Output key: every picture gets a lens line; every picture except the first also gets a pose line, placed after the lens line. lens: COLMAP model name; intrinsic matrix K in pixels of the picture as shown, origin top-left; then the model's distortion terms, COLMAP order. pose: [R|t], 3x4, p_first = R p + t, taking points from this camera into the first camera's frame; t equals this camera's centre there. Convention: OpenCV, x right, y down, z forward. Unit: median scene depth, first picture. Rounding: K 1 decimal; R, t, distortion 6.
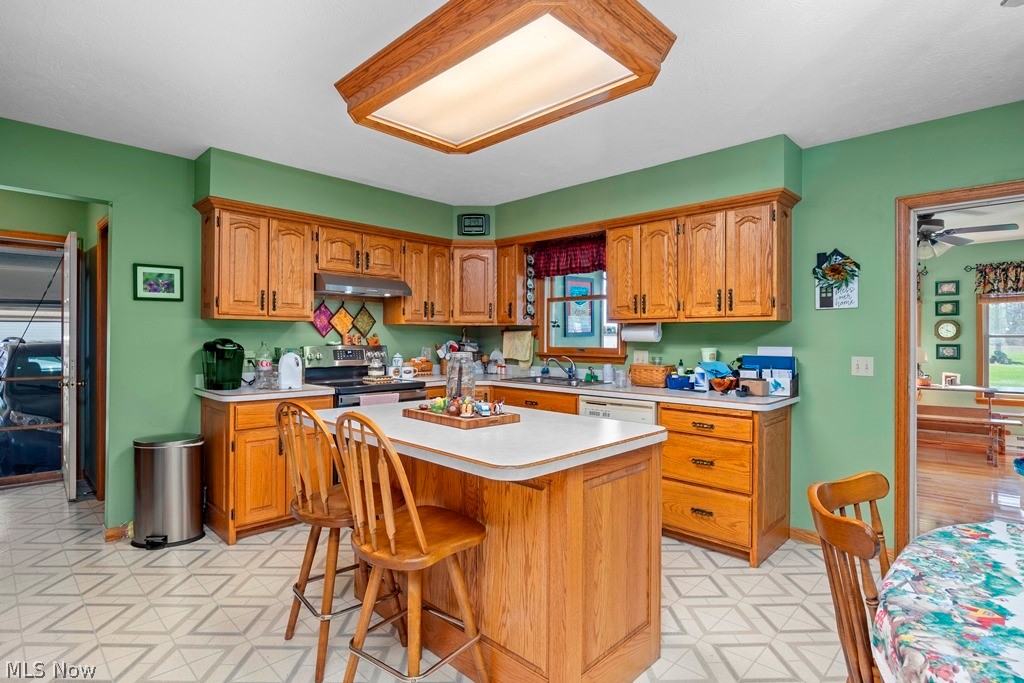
lens RADIAL K [[523.5, 0, 504.1], [0, 523.5, 335.3], [0, 0, 1]] dist [-0.017313, -0.005731]
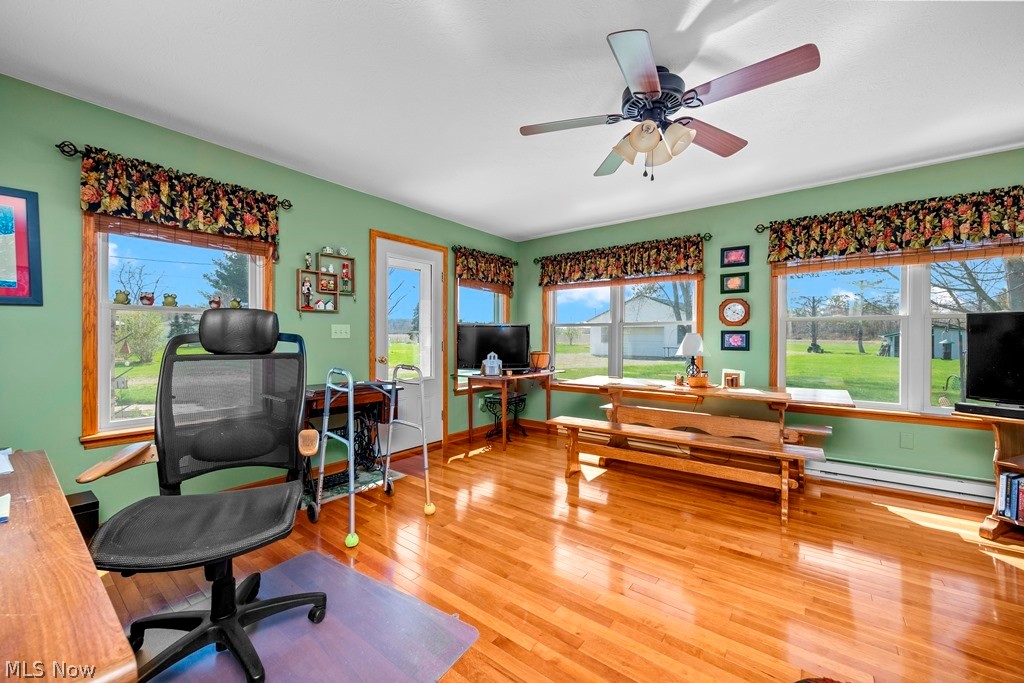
lens RADIAL K [[404.8, 0, 512.4], [0, 404.8, 336.3], [0, 0, 1]] dist [0.009495, -0.000321]
pose [[0.993136, 0.001284, 0.116955, 1.054653], [-0.002858, 0.999908, 0.013293, 0.042213], [-0.116927, -0.013536, 0.993048, 1.006073]]
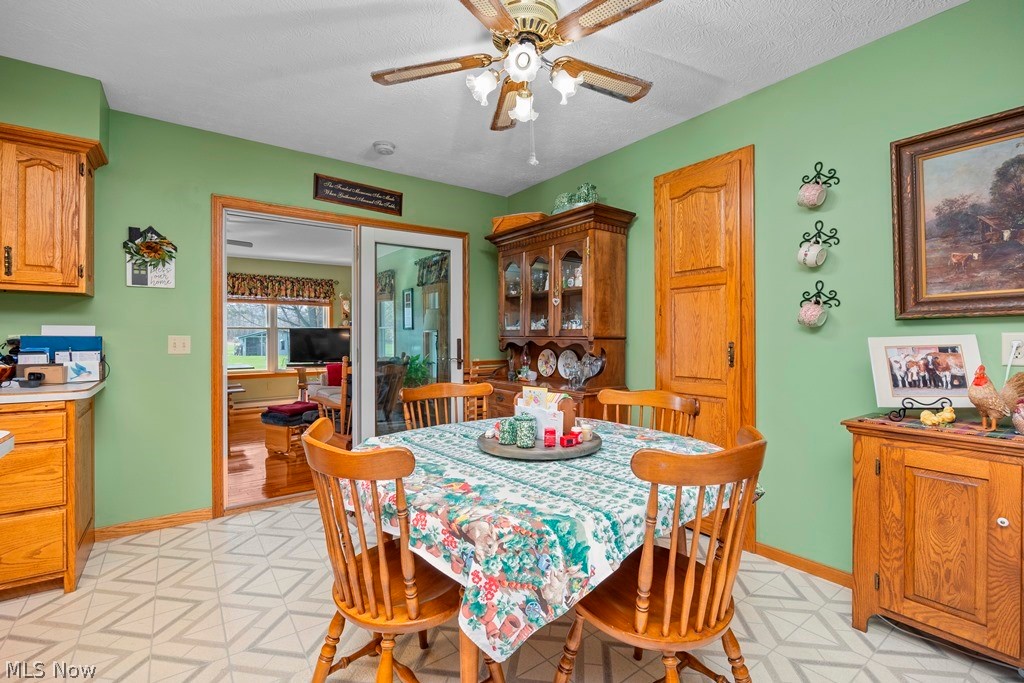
lens RADIAL K [[449.0, 0, 509.4], [0, 449.0, 337.0], [0, 0, 1]] dist [-0.010695, 0.000567]
pose [[0.166295, -0.001272, 0.986075, -0.077072], [-0.007533, 0.999968, 0.002560, 0.033967], [-0.986047, -0.007854, 0.166280, 0.178646]]
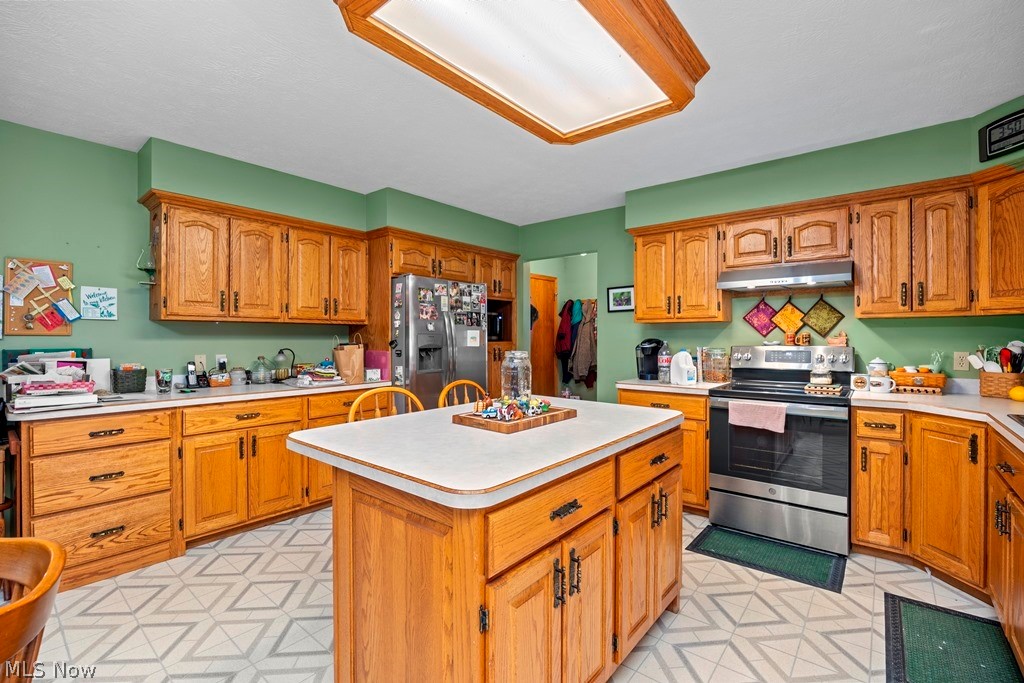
lens RADIAL K [[449.0, 0, 518.0], [0, 449.0, 341.5], [0, 0, 1]] dist [-0.010695, 0.000567]
pose [[0.082043, 0.001841, -0.996627, 0.446567], [0.005653, 0.999981, 0.002312, 0.008336], [0.996613, -0.005823, 0.082031, 0.521220]]
